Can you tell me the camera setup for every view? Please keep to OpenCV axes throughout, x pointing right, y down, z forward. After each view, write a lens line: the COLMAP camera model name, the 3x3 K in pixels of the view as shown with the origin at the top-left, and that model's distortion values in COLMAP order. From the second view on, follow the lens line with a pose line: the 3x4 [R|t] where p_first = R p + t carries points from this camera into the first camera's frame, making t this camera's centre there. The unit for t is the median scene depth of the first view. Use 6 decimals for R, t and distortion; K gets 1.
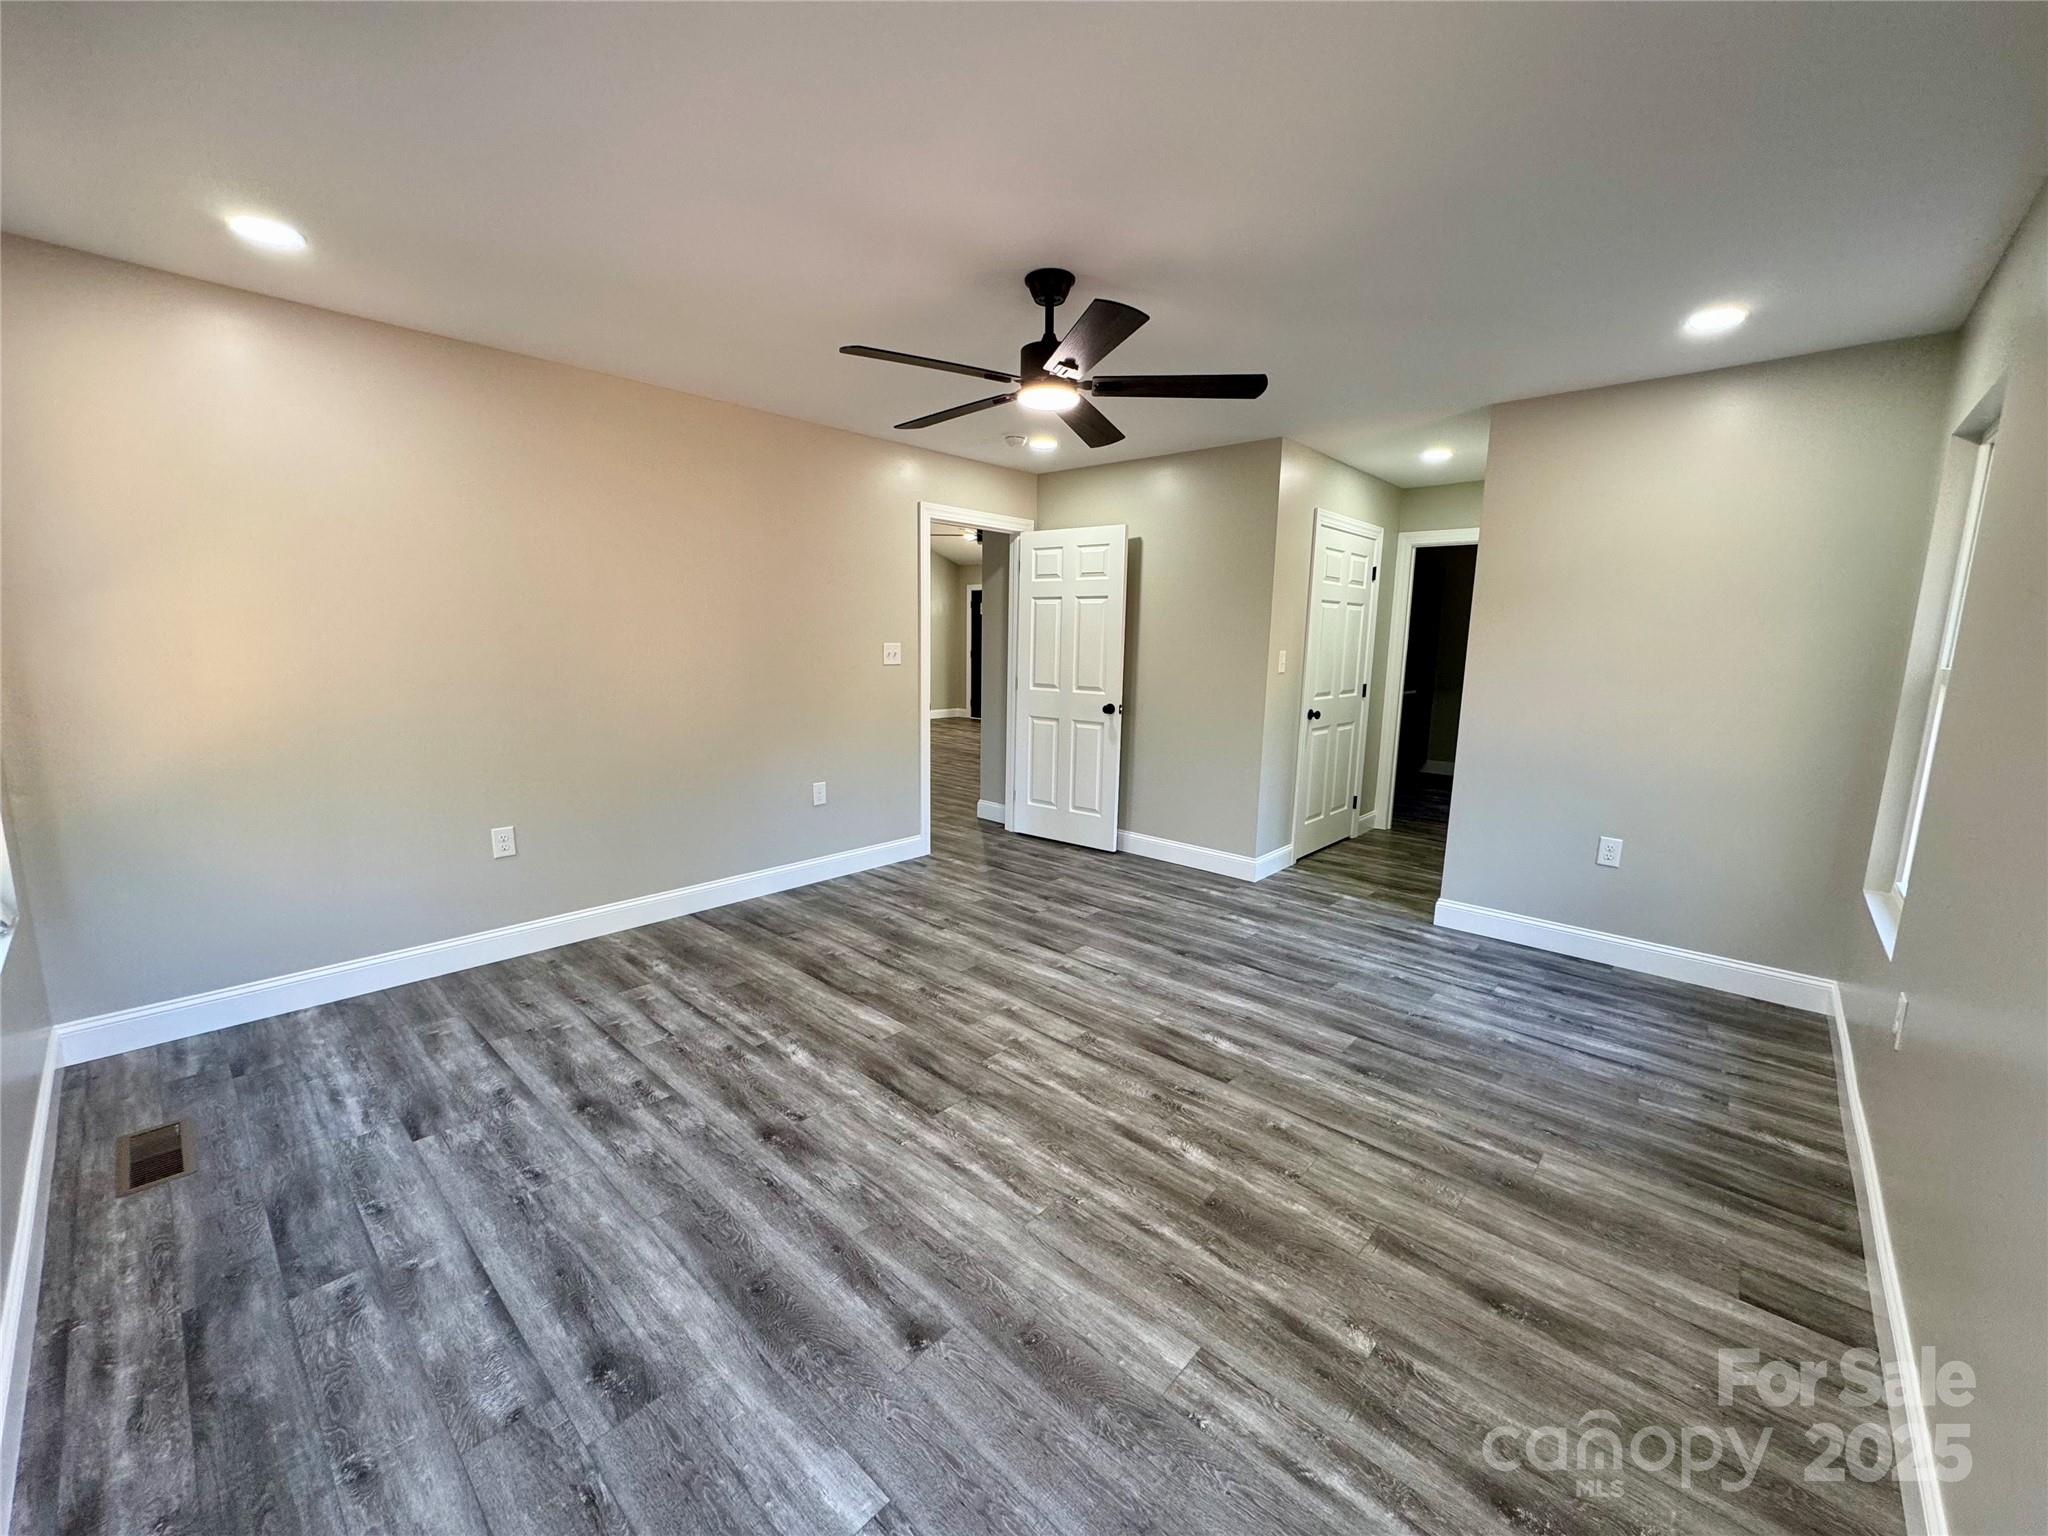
lens RADIAL K [[816.4, 0, 1021.5], [0, 816.4, 763.1], [0, 0, 1]] dist [0.000295, 0.000186]
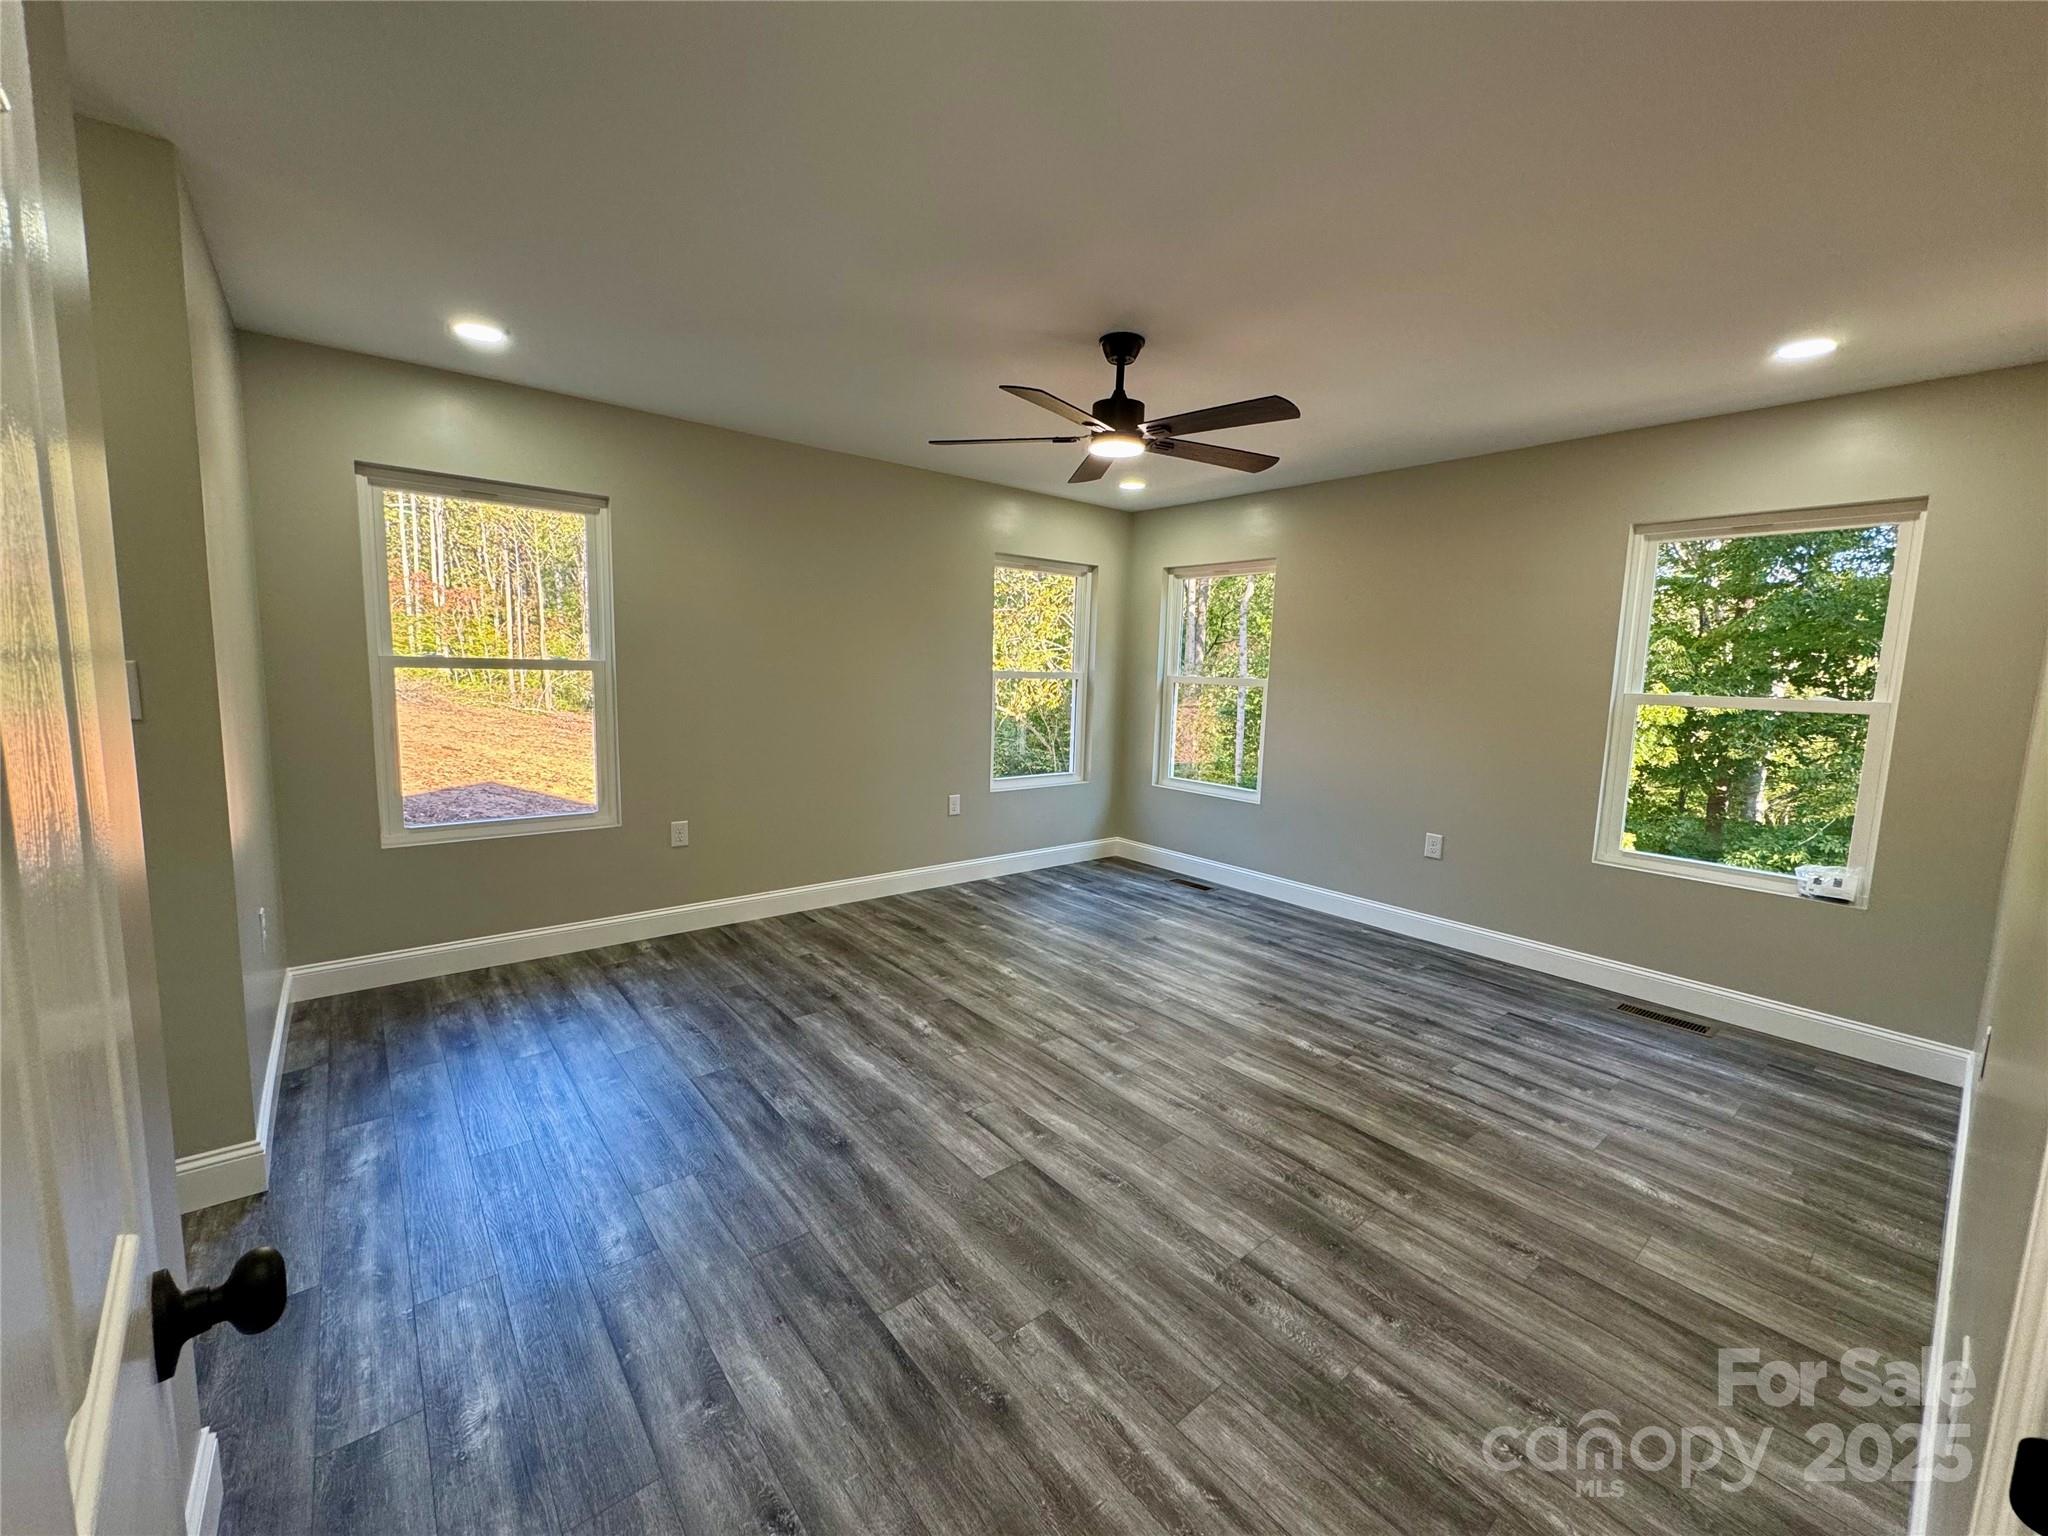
lens RADIAL K [[816.4, 0, 1021.5], [0, 816.4, 763.1], [0, 0, 1]] dist [0.000295, 0.000186]
pose [[-0.988710, -0.064154, 0.135410, -0.013647], [-0.024707, 0.961138, 0.274959, -0.302577], [-0.147788, 0.268509, -0.951873, 1.943191]]
